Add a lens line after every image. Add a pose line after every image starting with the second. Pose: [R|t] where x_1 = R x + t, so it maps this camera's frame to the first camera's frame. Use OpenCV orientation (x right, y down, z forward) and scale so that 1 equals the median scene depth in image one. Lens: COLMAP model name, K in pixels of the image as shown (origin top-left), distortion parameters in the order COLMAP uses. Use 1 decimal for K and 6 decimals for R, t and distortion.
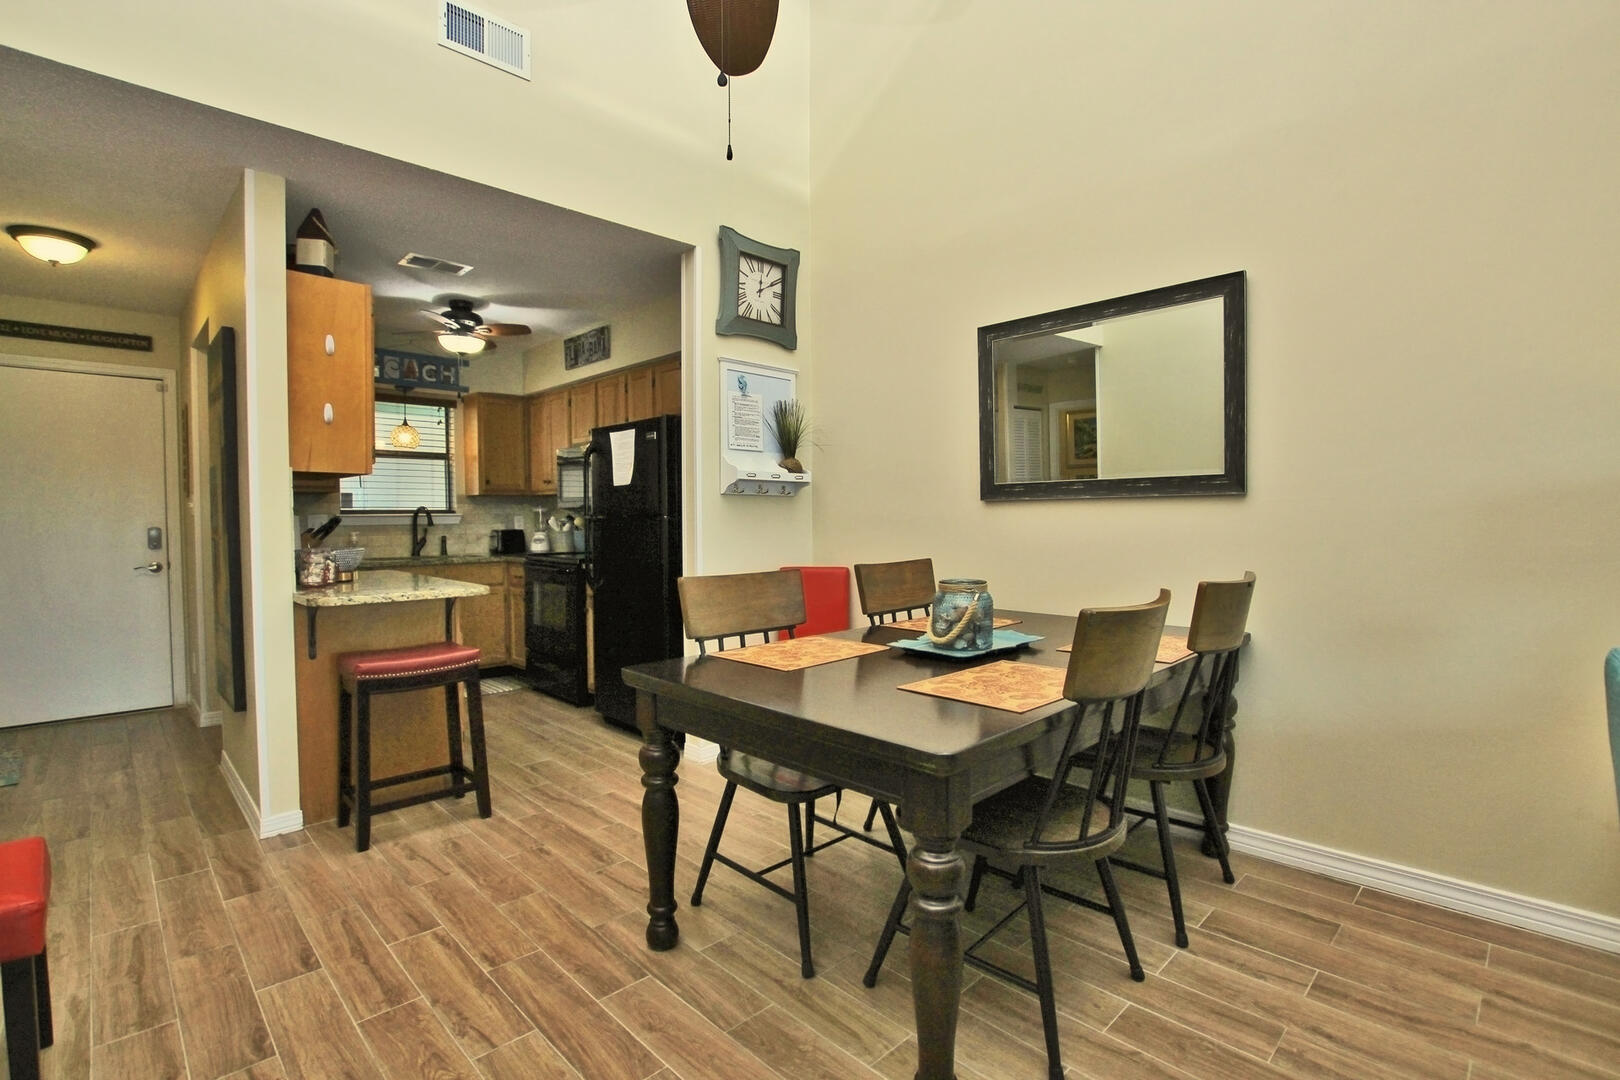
lens RADIAL K [[753.1, 0, 811.7], [0, 753.1, 545.4], [0, 0, 1]] dist [-0.028481, 0.002669]
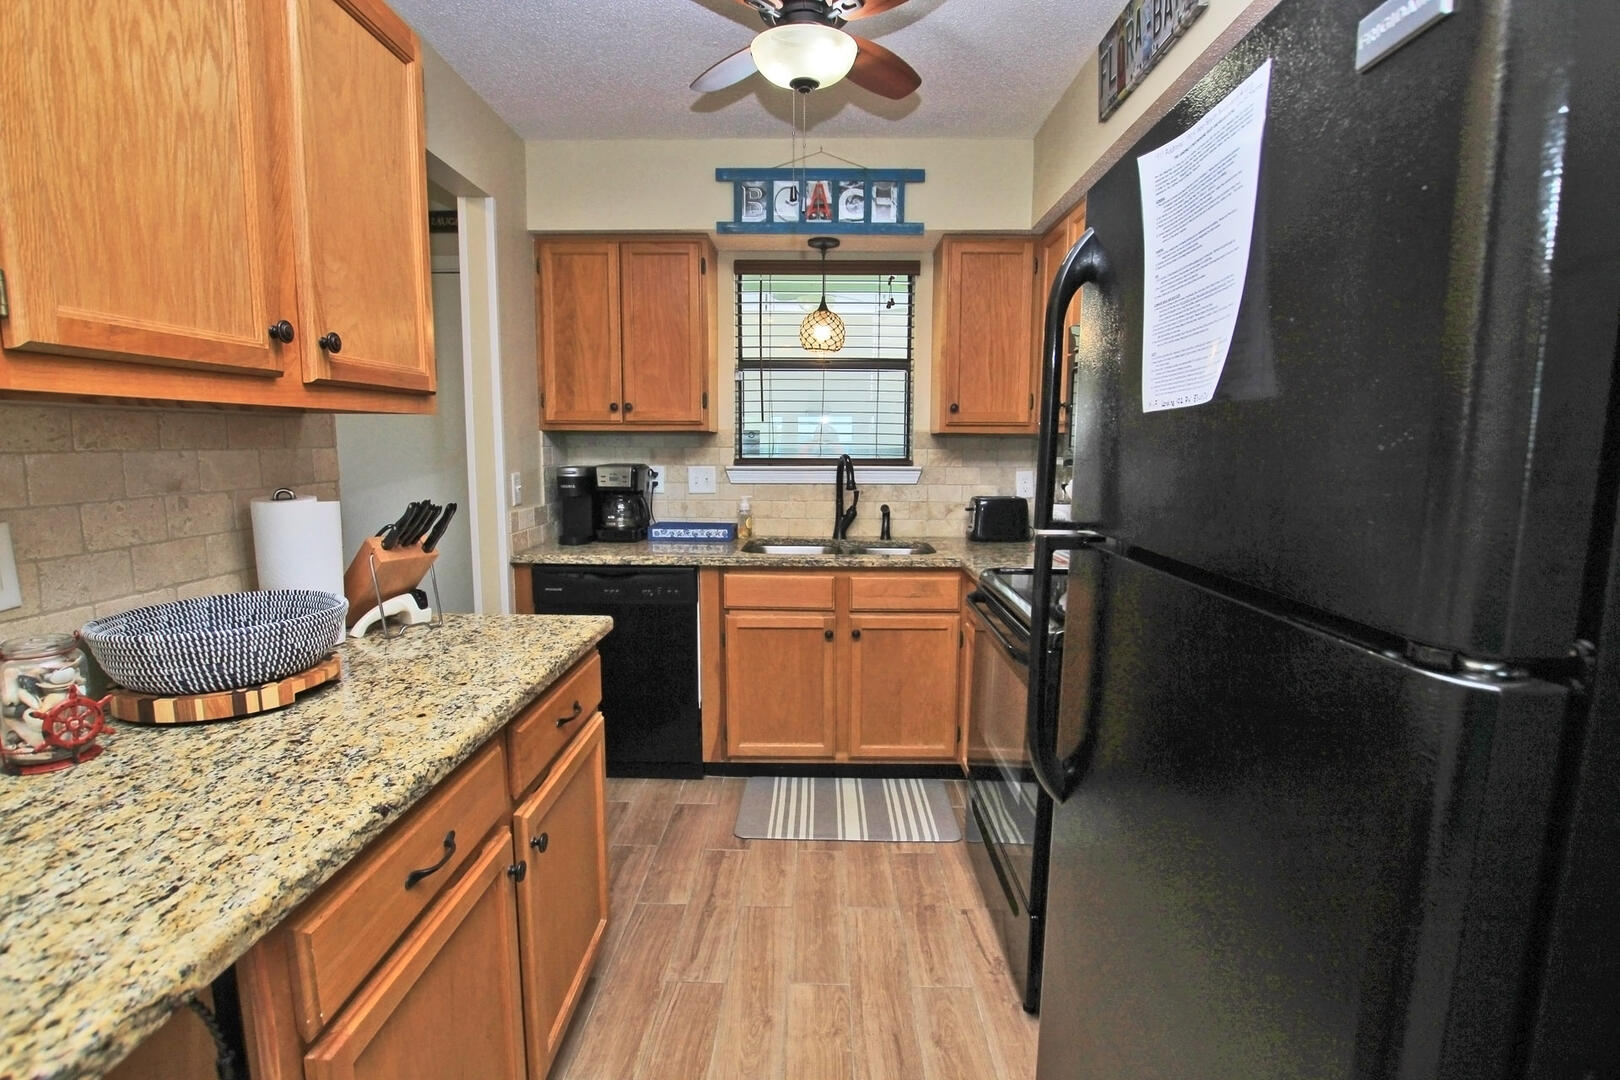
lens RADIAL K [[753.1, 0, 811.7], [0, 753.1, 545.4], [0, 0, 1]] dist [-0.028481, 0.002669]
pose [[0.701283, 0.104500, -0.705182, -0.123597], [-0.033900, 0.992967, 0.113434, -0.045476], [0.712076, -0.055644, 0.699894, 0.555420]]
